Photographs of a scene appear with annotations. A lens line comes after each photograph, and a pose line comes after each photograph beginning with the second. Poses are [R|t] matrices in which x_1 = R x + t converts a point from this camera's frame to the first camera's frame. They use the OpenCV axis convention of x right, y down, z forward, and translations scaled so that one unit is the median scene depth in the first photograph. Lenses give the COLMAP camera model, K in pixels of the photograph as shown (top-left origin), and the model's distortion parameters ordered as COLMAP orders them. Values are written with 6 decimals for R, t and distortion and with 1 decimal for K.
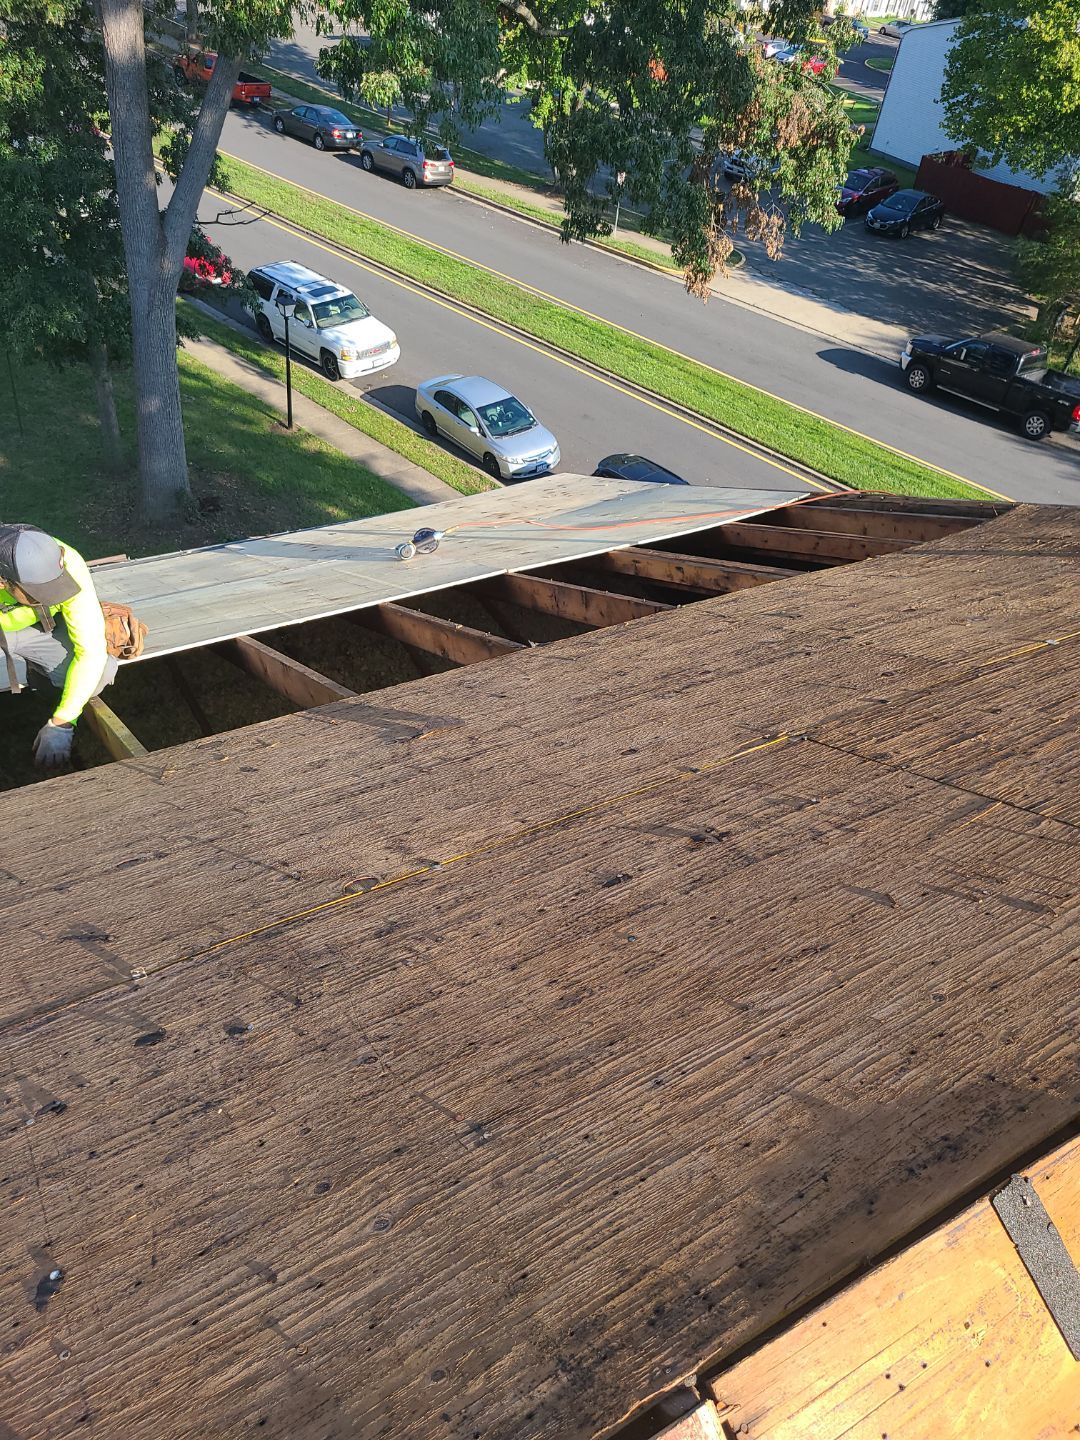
lens RADIAL K [[1061.5, 0, 586.8], [0, 1061.5, 758.4], [0, 0, 1]] dist [0.048784, -0.037857]
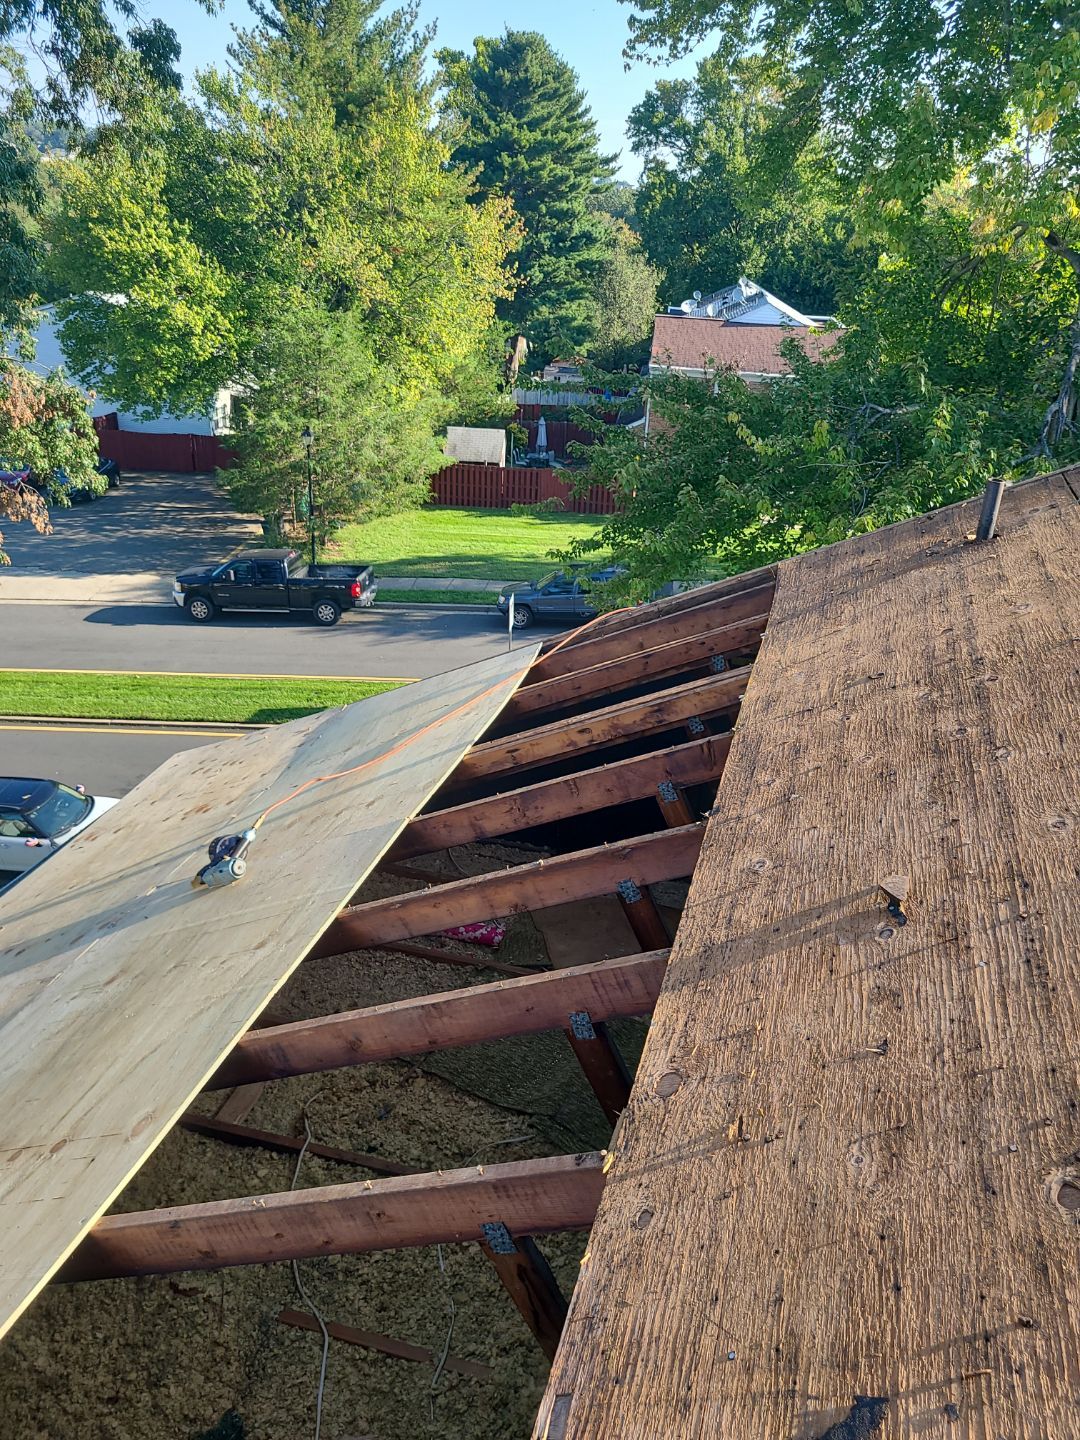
lens RADIAL K [[1081.8, 0, 536.4], [0, 1081.8, 754.6], [0, 0, 1]] dist [0.056262, -0.034120]
pose [[0.723266, -0.384685, 0.573501, -0.088559], [0.498893, 0.865290, -0.048768, -0.024533], [-0.477484, 0.321388, 0.817752, 0.047600]]
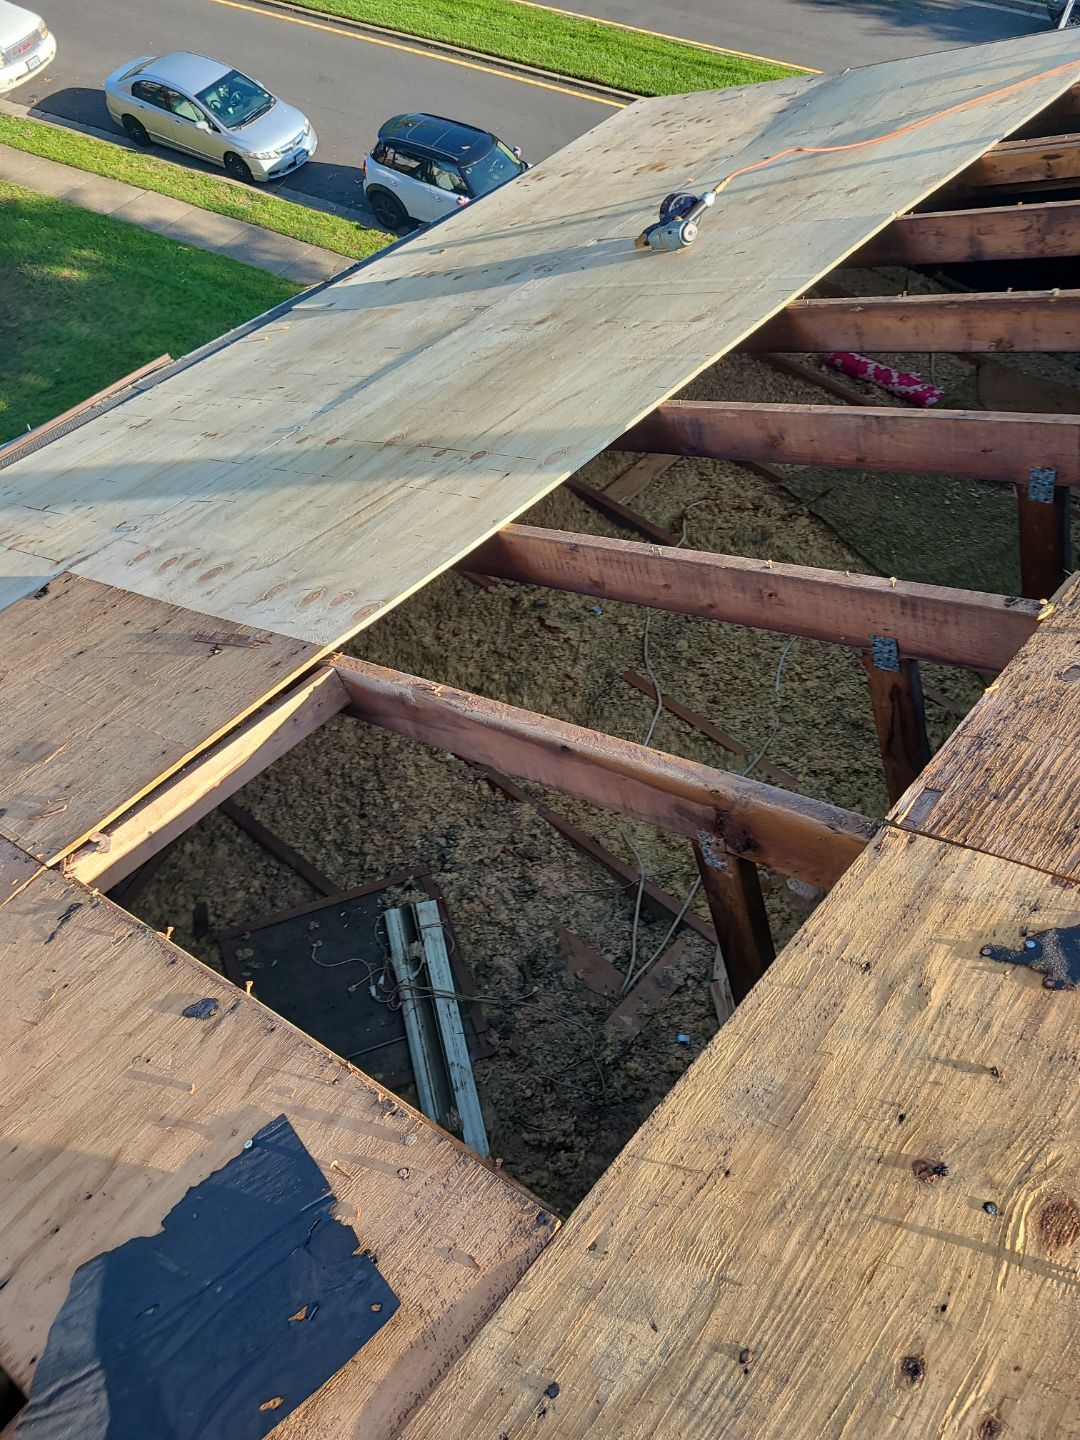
lens RADIAL K [[1081.4, 0, 537.6], [0, 1081.4, 737.2], [0, 0, 1]] dist [0.034704, -0.006031]
pose [[0.943171, -0.302282, 0.138038, -0.094307], [0.261356, 0.931314, 0.253670, -0.019280], [-0.205237, -0.203177, 0.957391, 0.056430]]
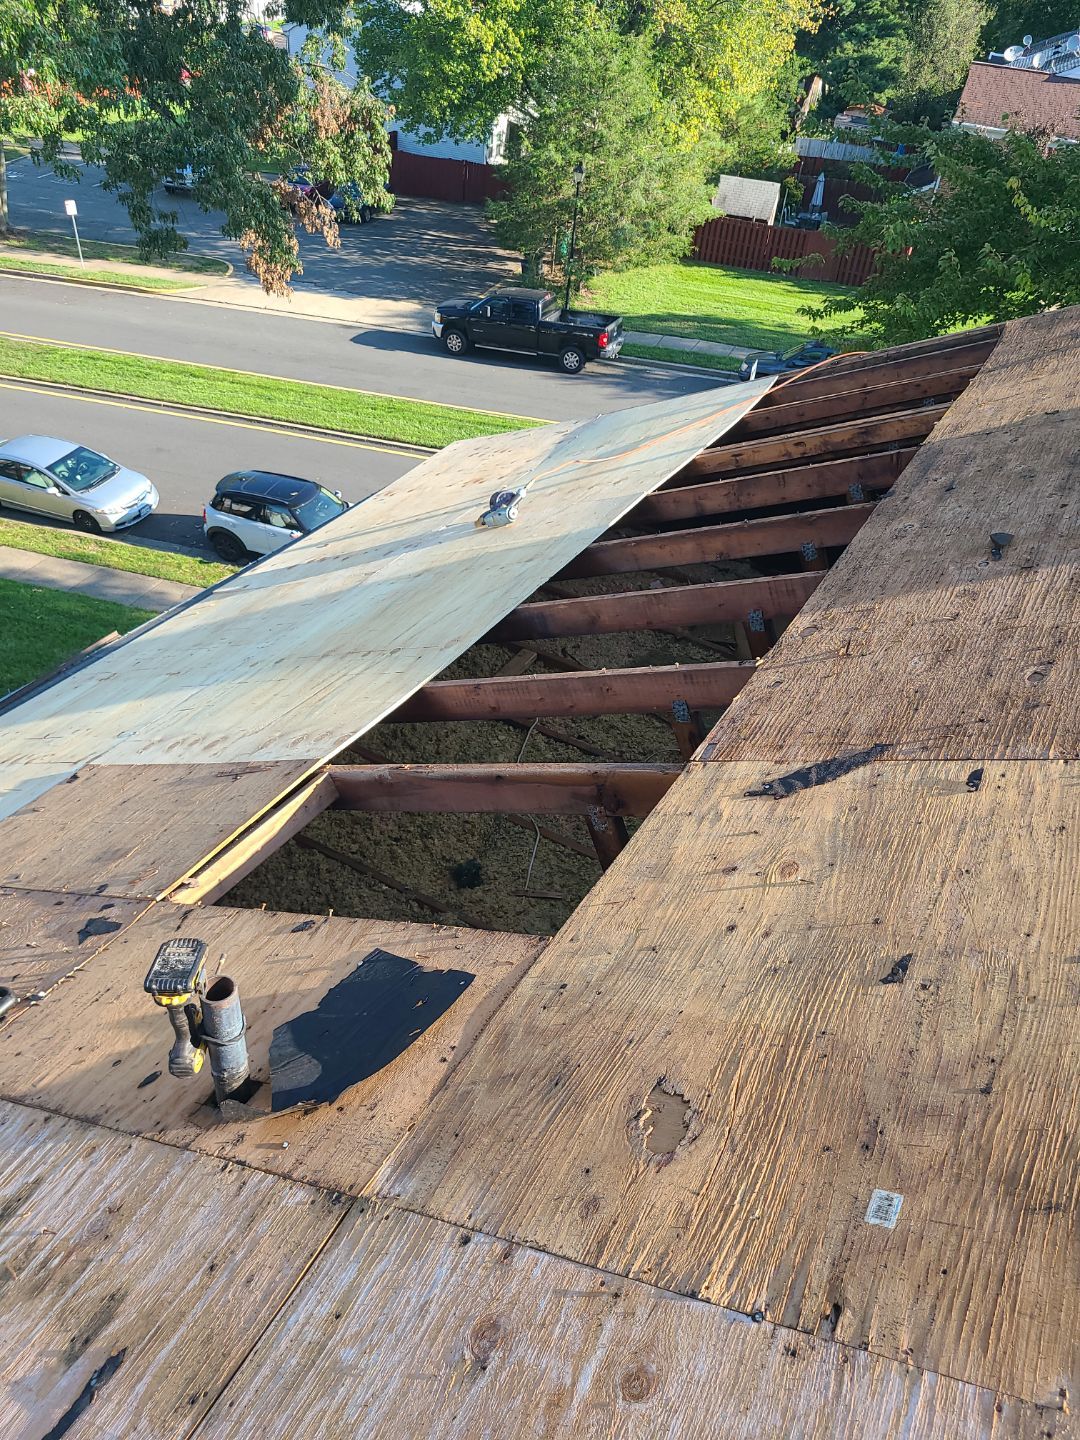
lens RADIAL K [[1067.4, 0, 545.6], [0, 1067.4, 732.3], [0, 0, 1]] dist [0.061259, -0.027131]
pose [[0.863674, -0.342347, 0.369953, -0.120714], [0.352430, 0.934879, 0.042352, -0.006621], [-0.360361, 0.093804, 0.928084, 0.014125]]
